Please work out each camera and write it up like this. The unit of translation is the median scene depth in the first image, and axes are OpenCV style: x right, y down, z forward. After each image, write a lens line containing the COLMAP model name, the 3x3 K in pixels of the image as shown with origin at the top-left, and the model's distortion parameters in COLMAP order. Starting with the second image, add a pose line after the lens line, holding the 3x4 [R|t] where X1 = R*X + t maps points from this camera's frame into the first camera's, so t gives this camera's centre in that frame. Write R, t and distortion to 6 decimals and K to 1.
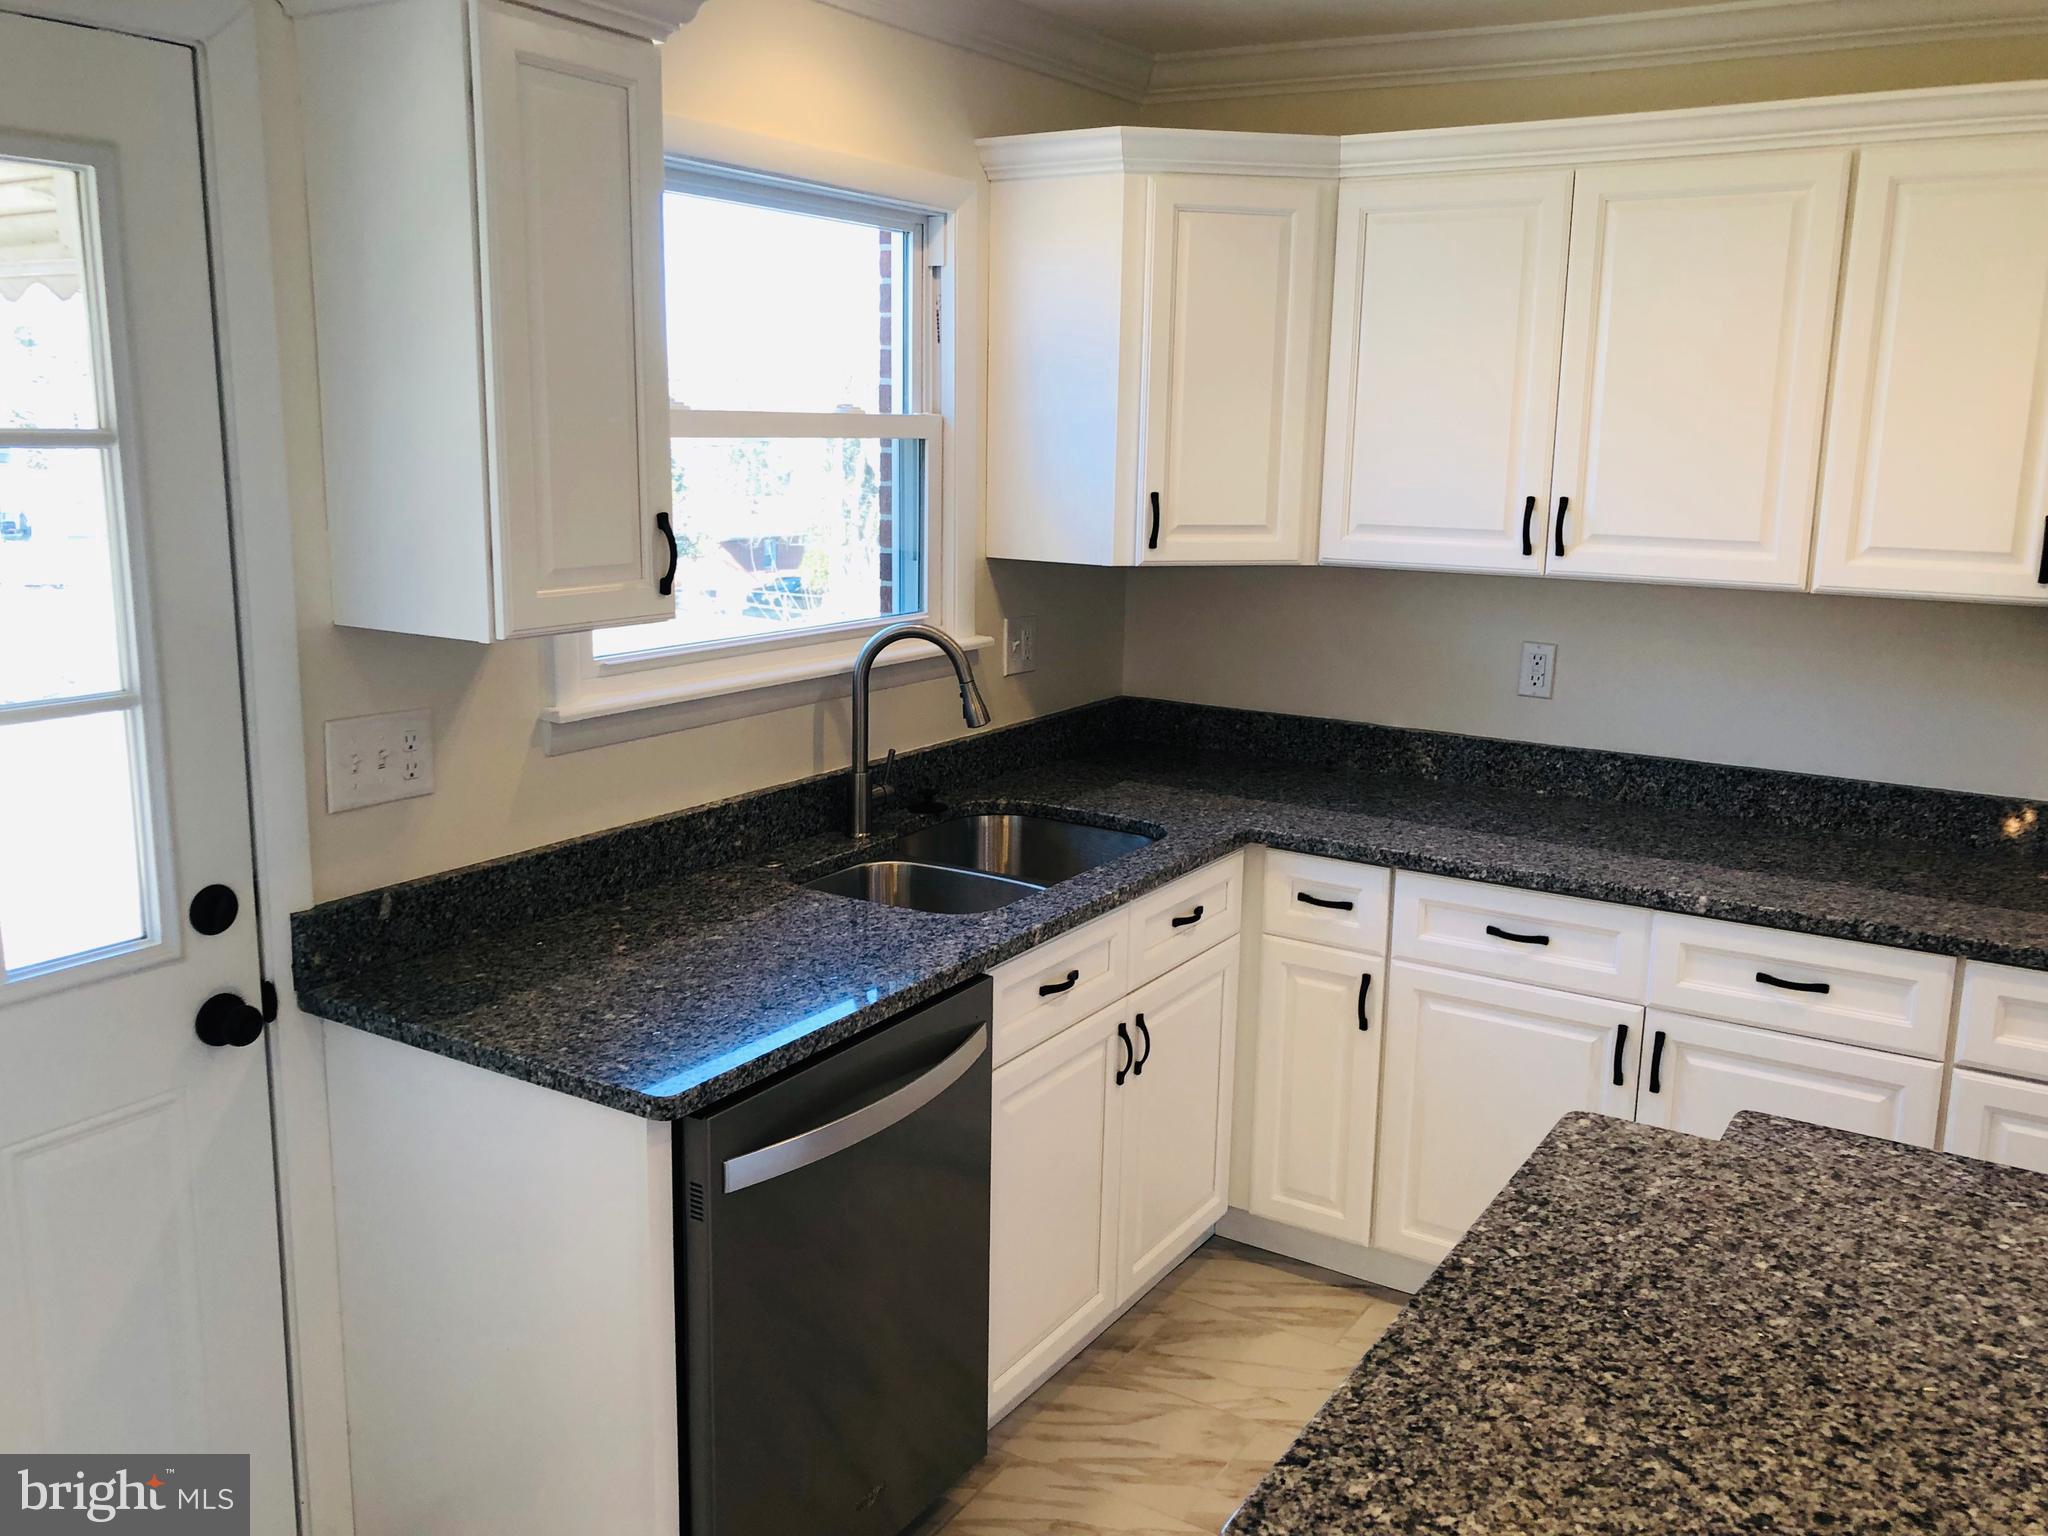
lens RADIAL K [[1732.7, 0, 1014.6], [0, 1732.7, 757.7], [0, 0, 1]] dist [0.041764, -0.003673]
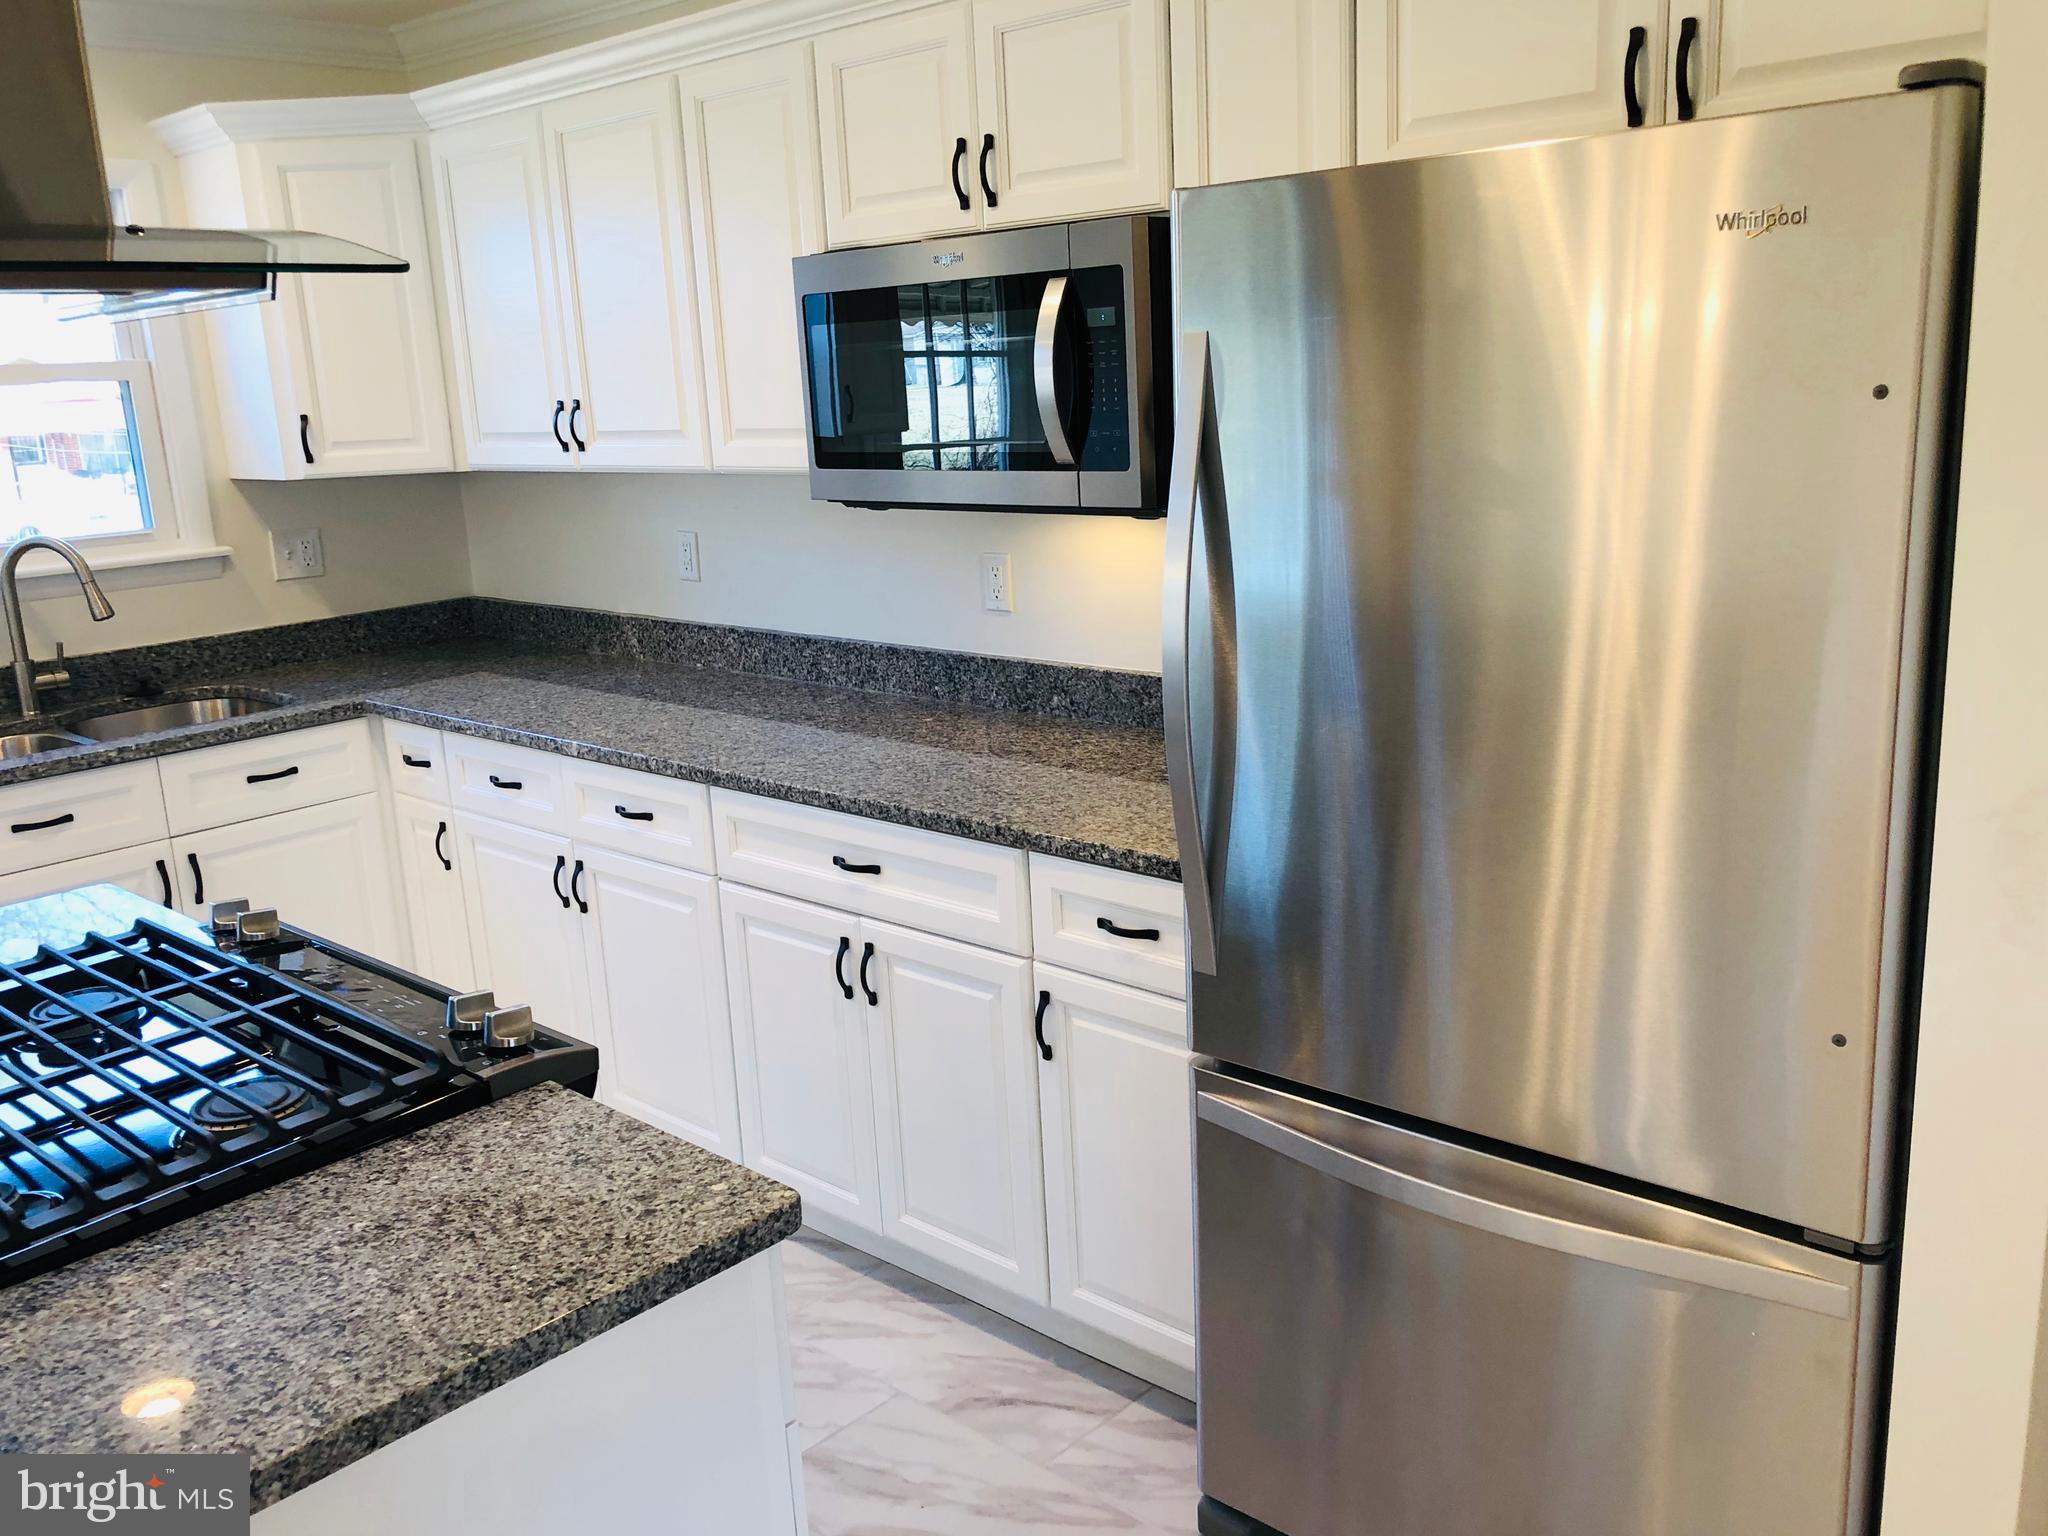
lens RADIAL K [[1729.0, 0, 1024.4], [0, 1729.0, 763.7], [0, 0, 1]] dist [0.013559, -0.003705]
pose [[0.986787, -0.024025, -0.160235, 0.793204], [0.030793, 0.998729, 0.039894, 0.052166], [0.159073, -0.044301, 0.986272, -0.081438]]
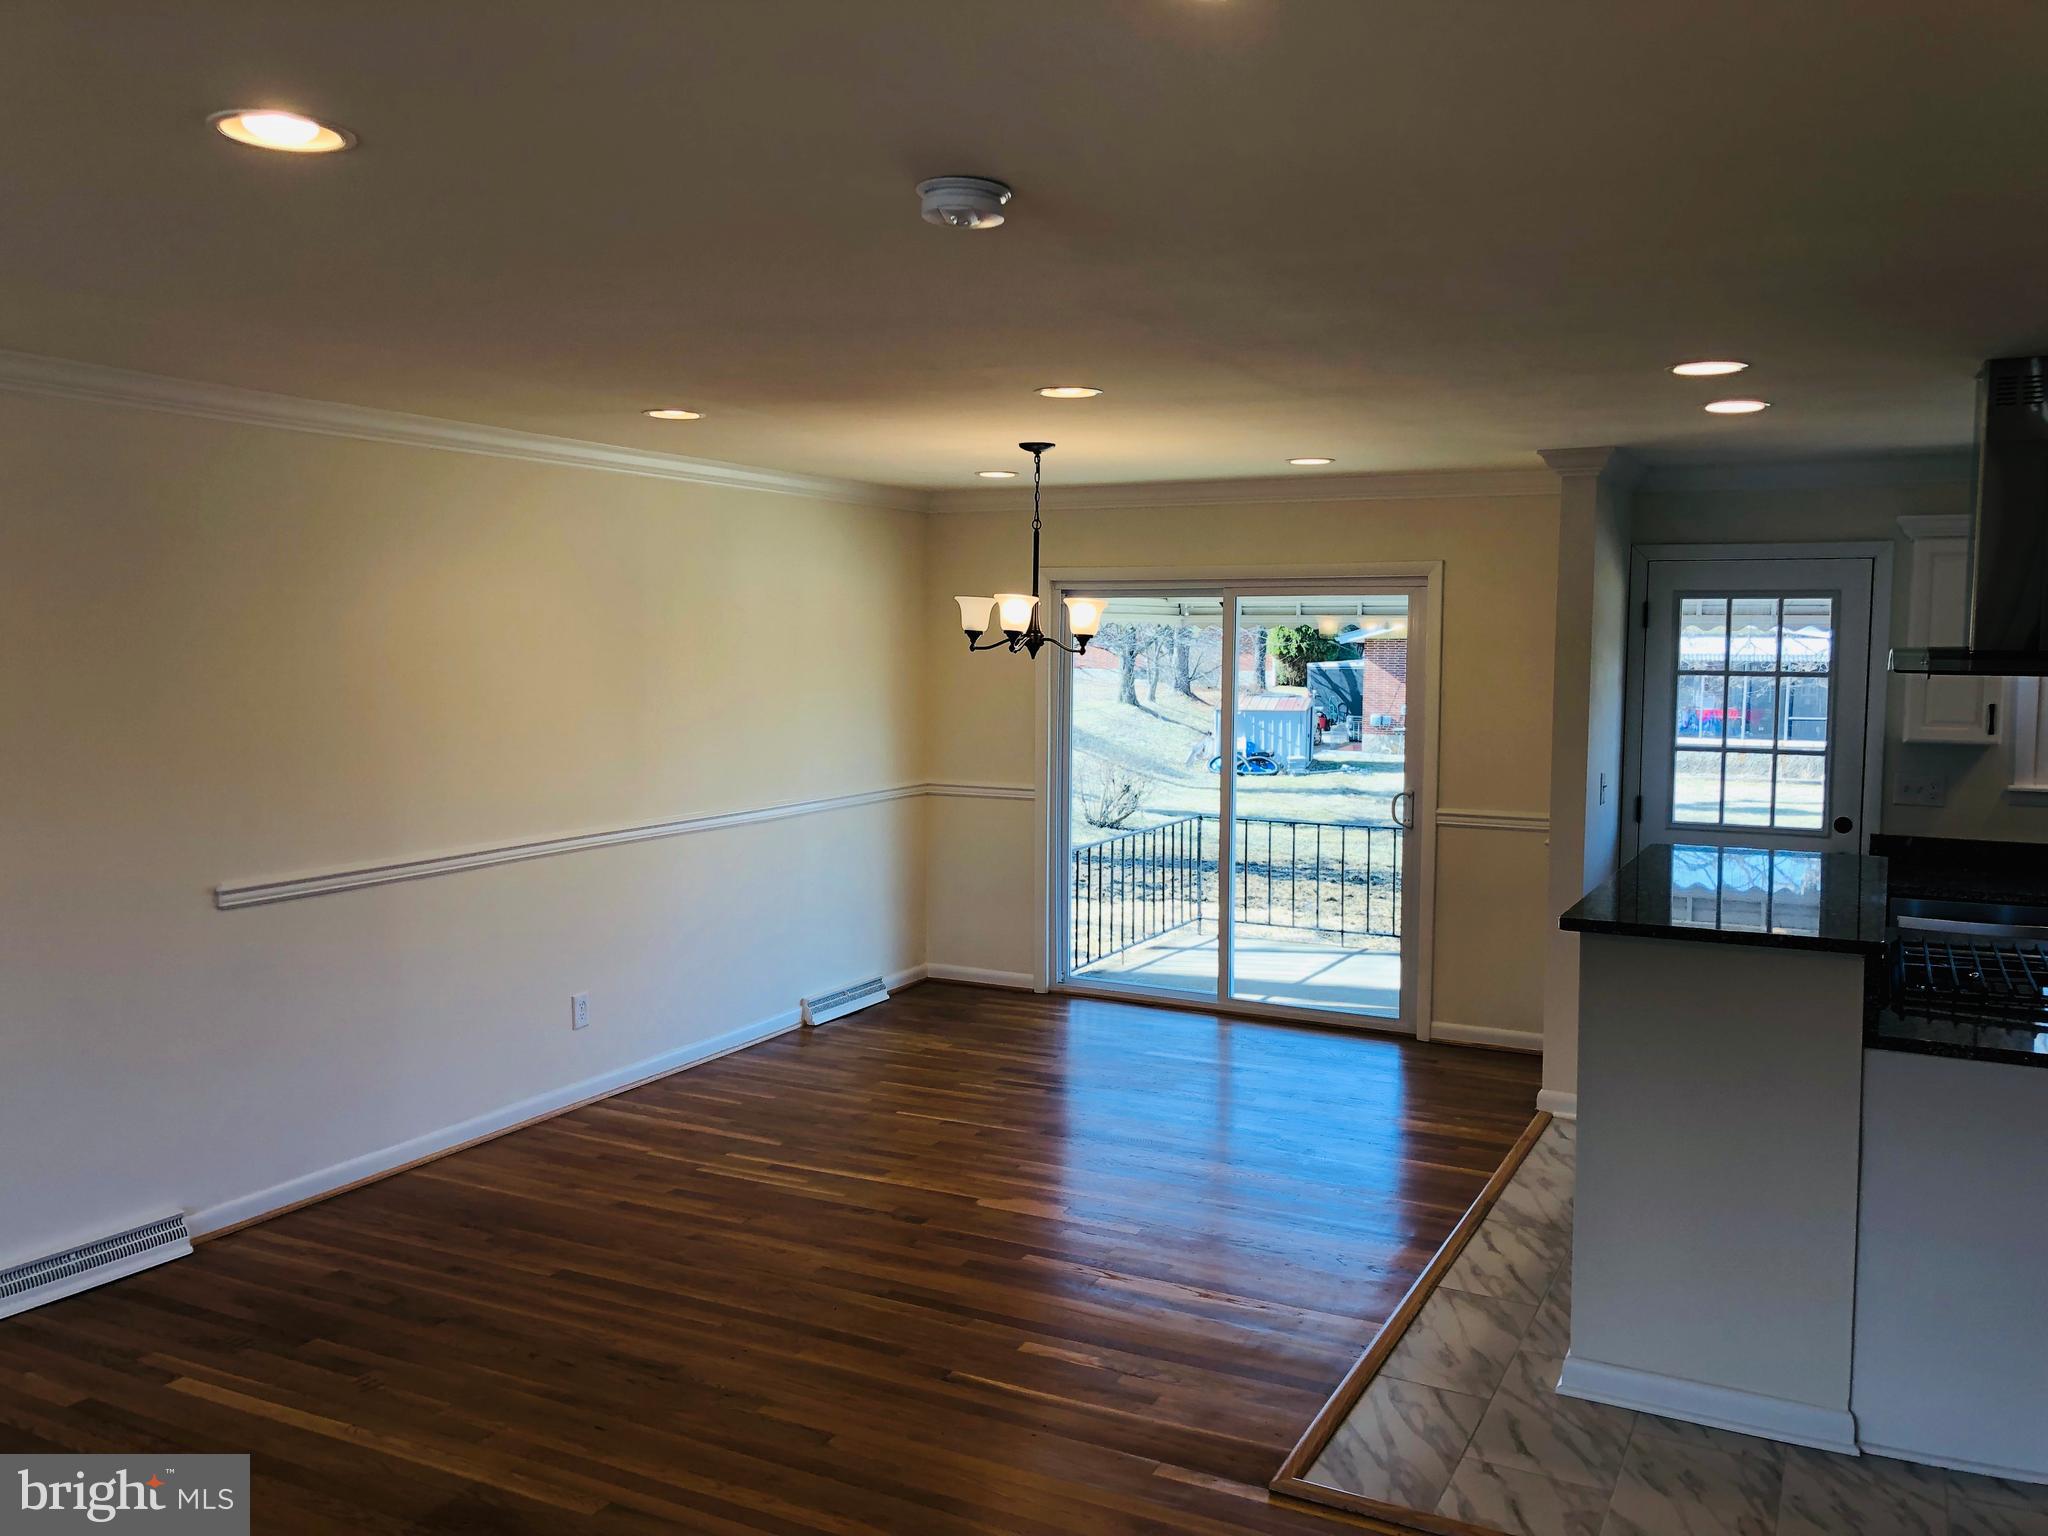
lens RADIAL K [[1672.1, 0, 1029.9], [0, 1672.1, 758.2], [0, 0, 1]] dist [-0.003636, 0.001582]
pose [[0.106594, 0.059905, -0.992496, 1.594804], [-0.203785, 0.978310, 0.037162, 0.106409], [0.973195, 0.198294, 0.116490, -0.525017]]
